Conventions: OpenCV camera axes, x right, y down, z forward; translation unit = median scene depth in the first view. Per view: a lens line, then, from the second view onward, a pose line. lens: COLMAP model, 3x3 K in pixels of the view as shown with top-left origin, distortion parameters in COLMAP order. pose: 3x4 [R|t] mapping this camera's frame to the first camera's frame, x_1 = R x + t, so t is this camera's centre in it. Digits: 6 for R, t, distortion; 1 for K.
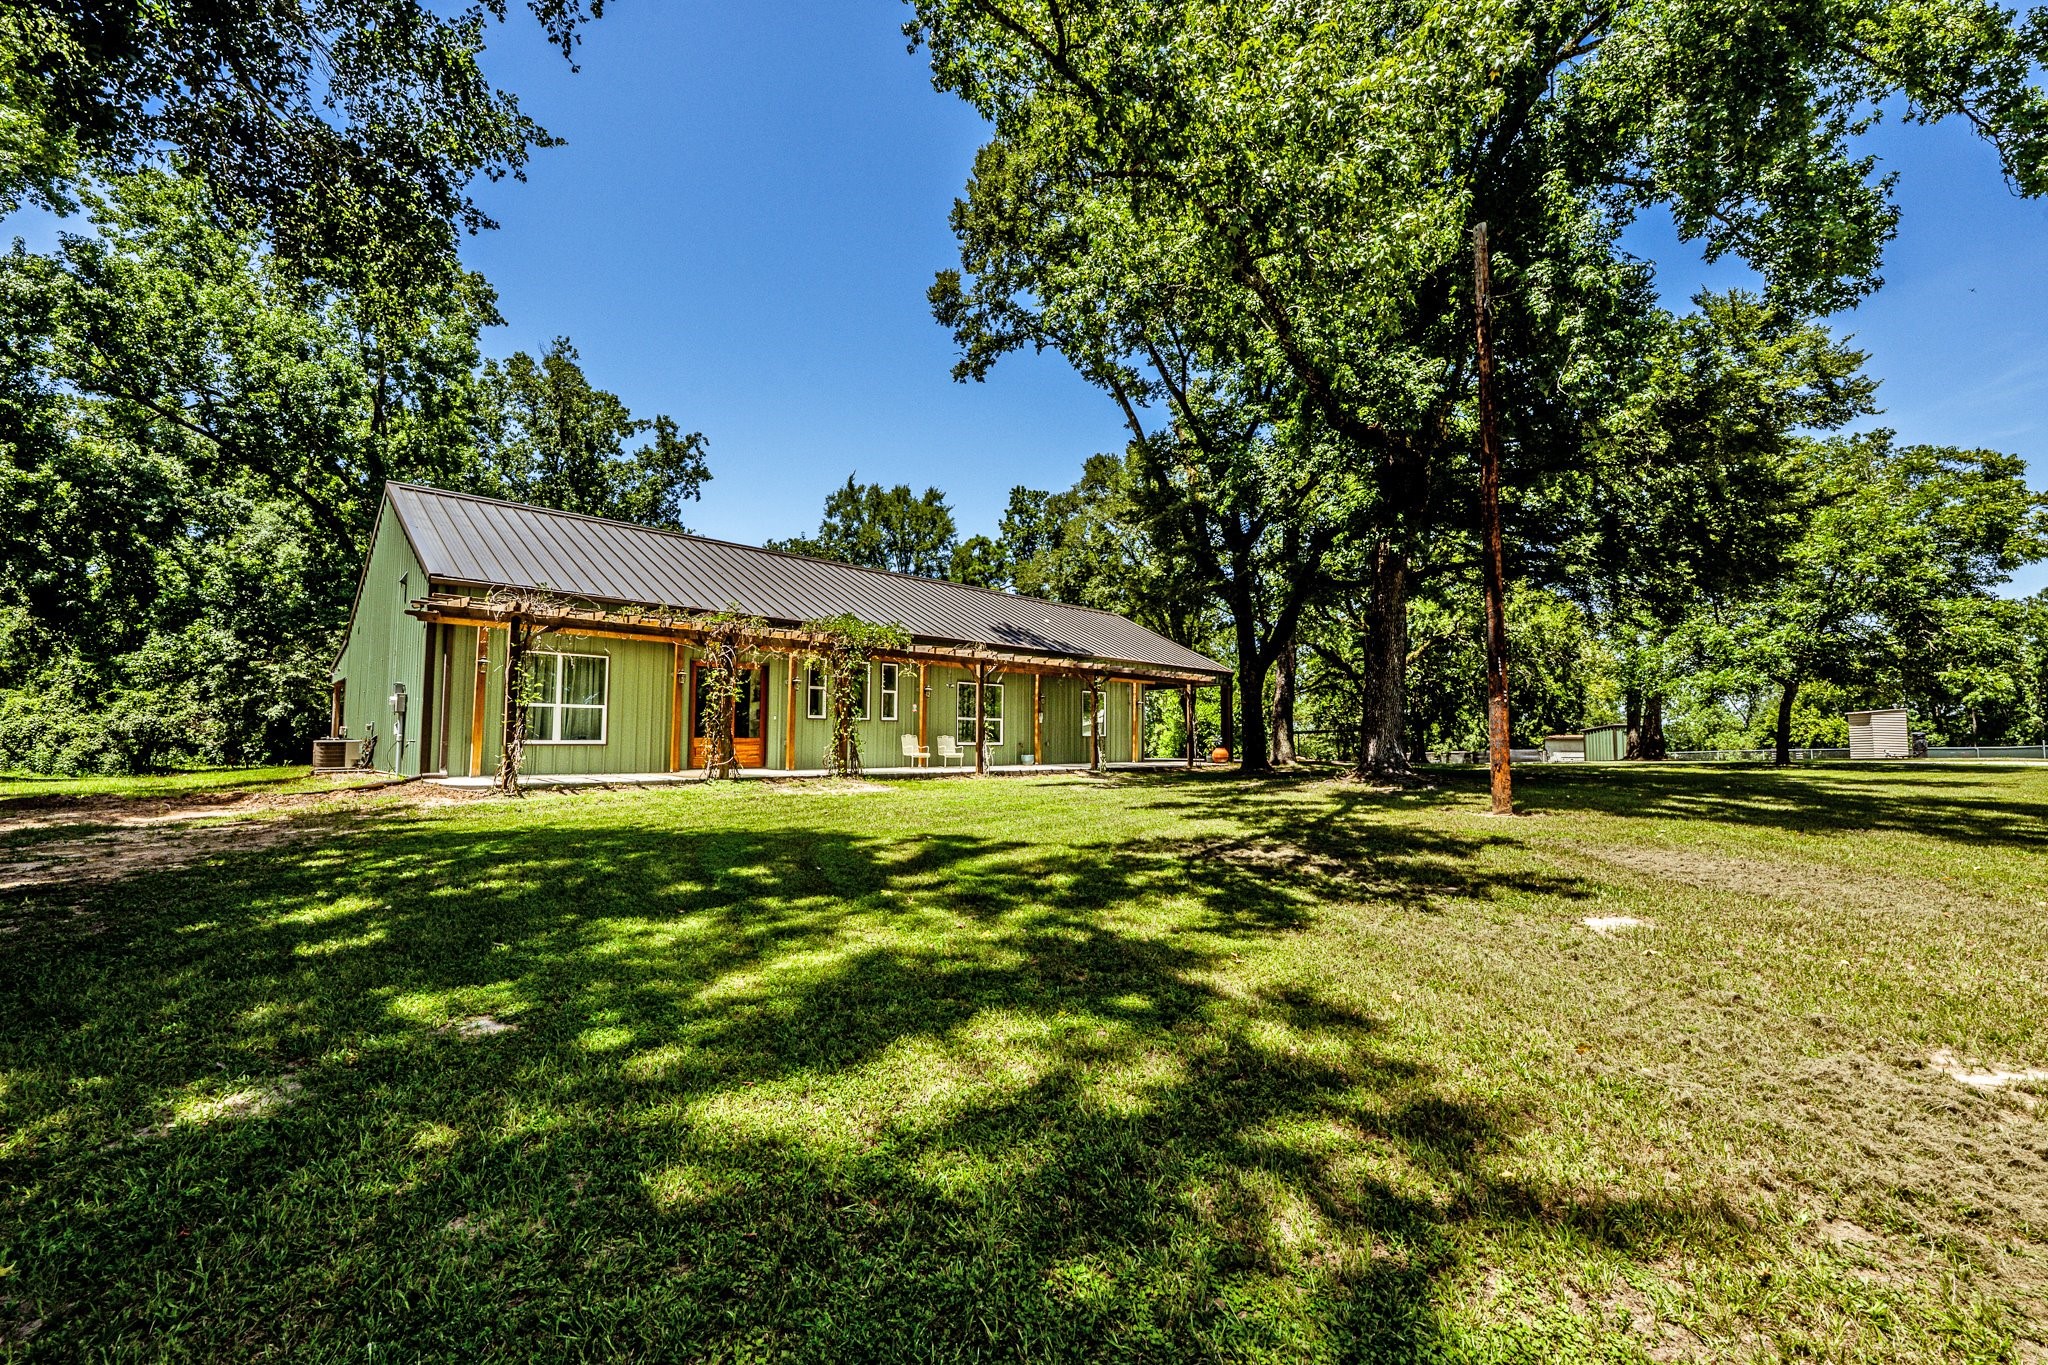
lens RADIAL K [[800.9, 0, 1026.7], [0, 800.9, 689.4], [0, 0, 1]] dist [-0.011375, 0.000394]
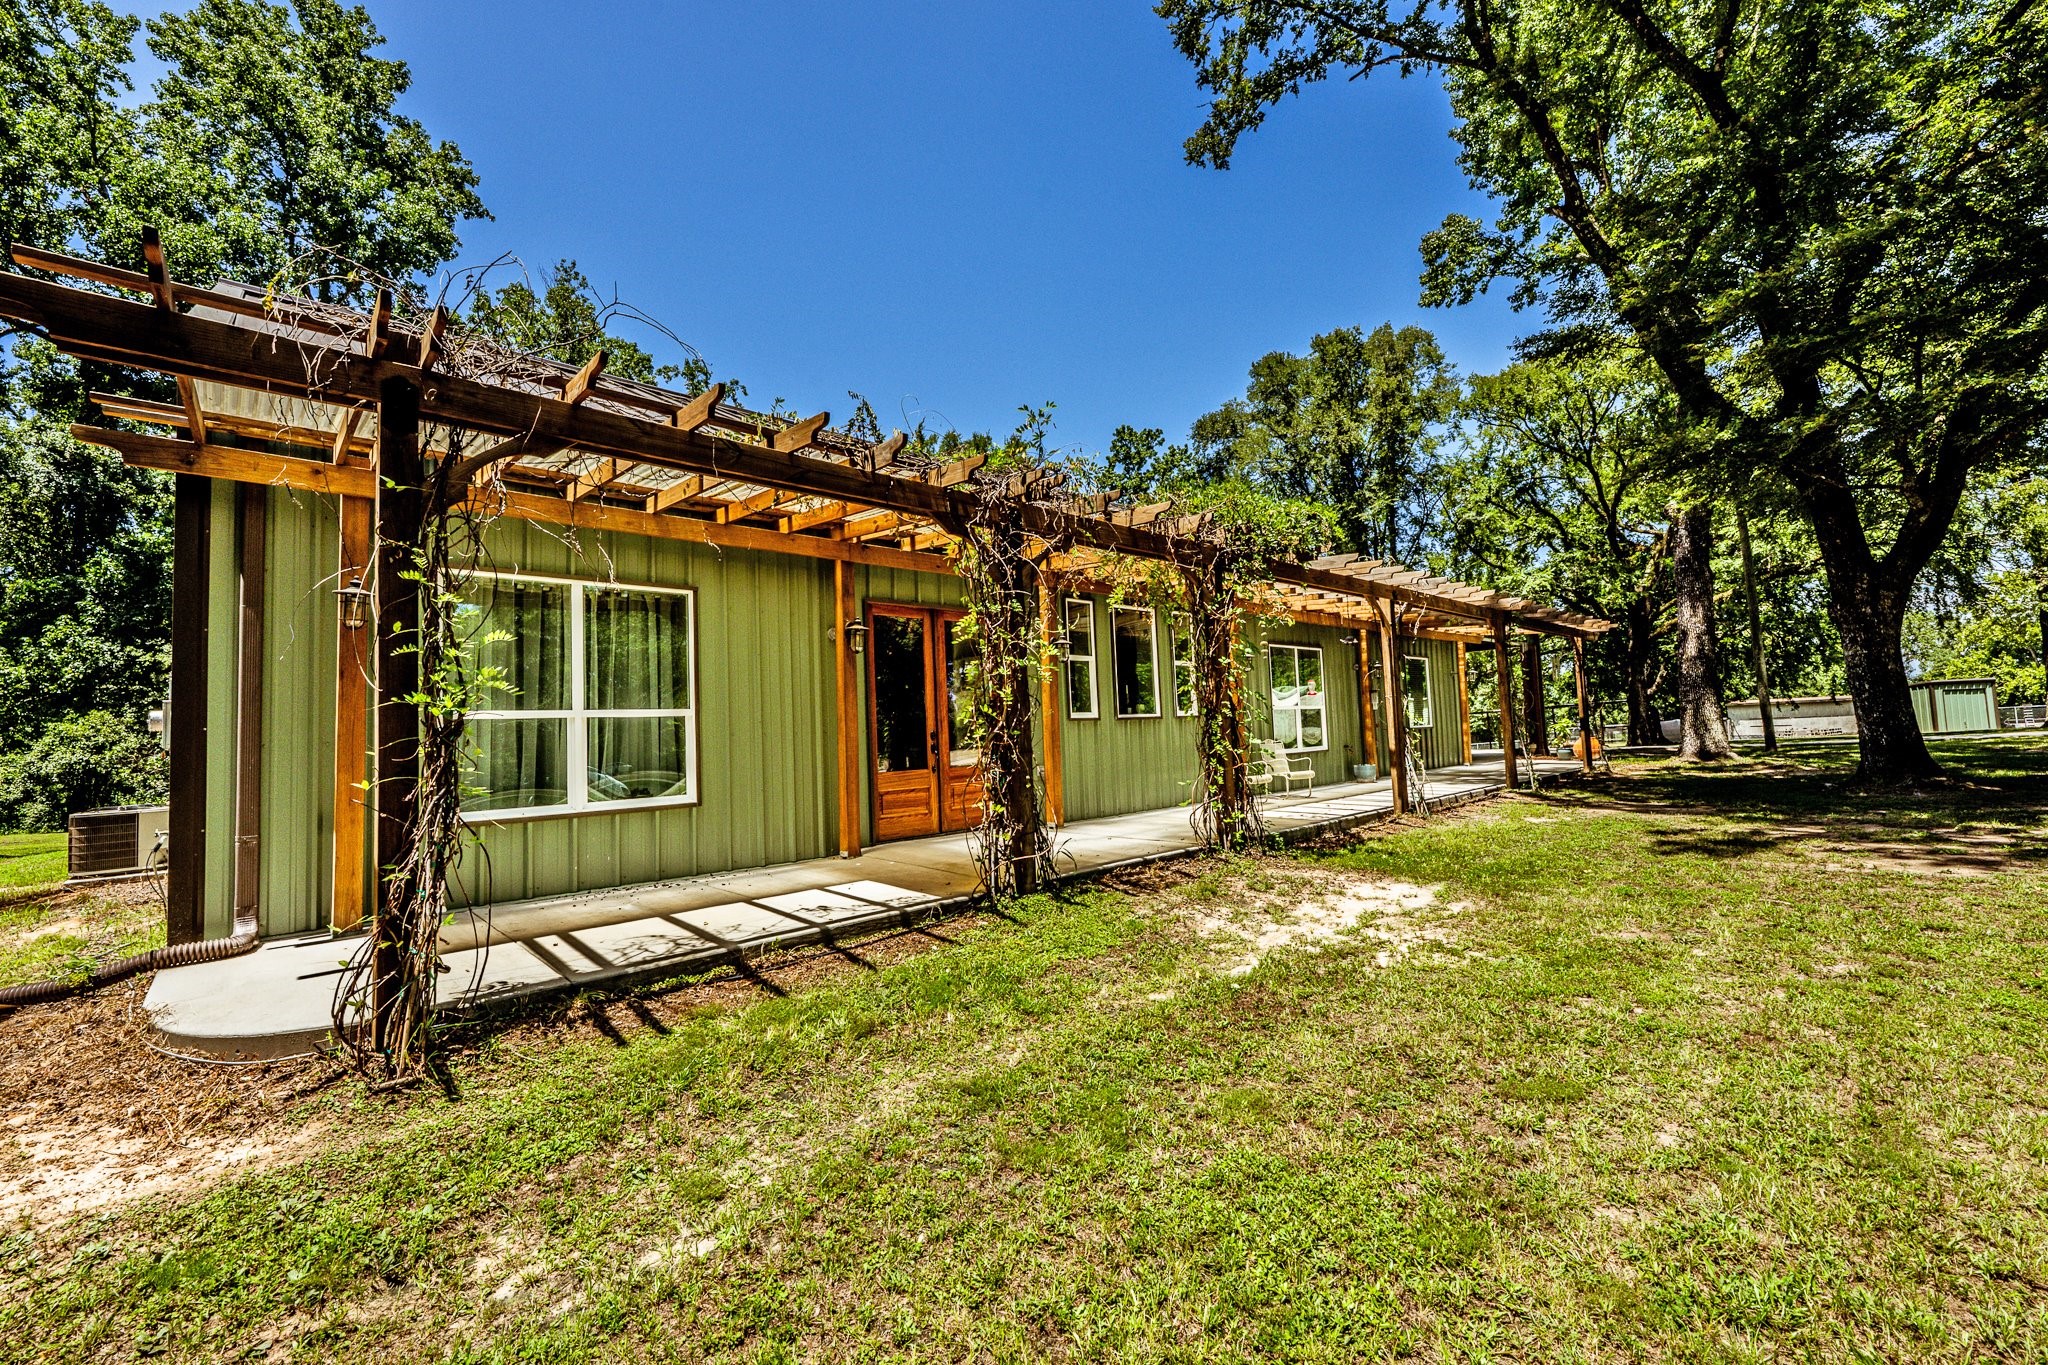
lens RADIAL K [[800.9, 0, 1021.9], [0, 800.9, 686.5], [0, 0, 1]] dist [-0.011375, 0.000394]
pose [[0.998520, -0.045880, -0.029196, -0.138084], [0.046033, 0.998929, 0.004600, 0.005790], [0.028954, -0.005937, 0.999563, 0.237282]]
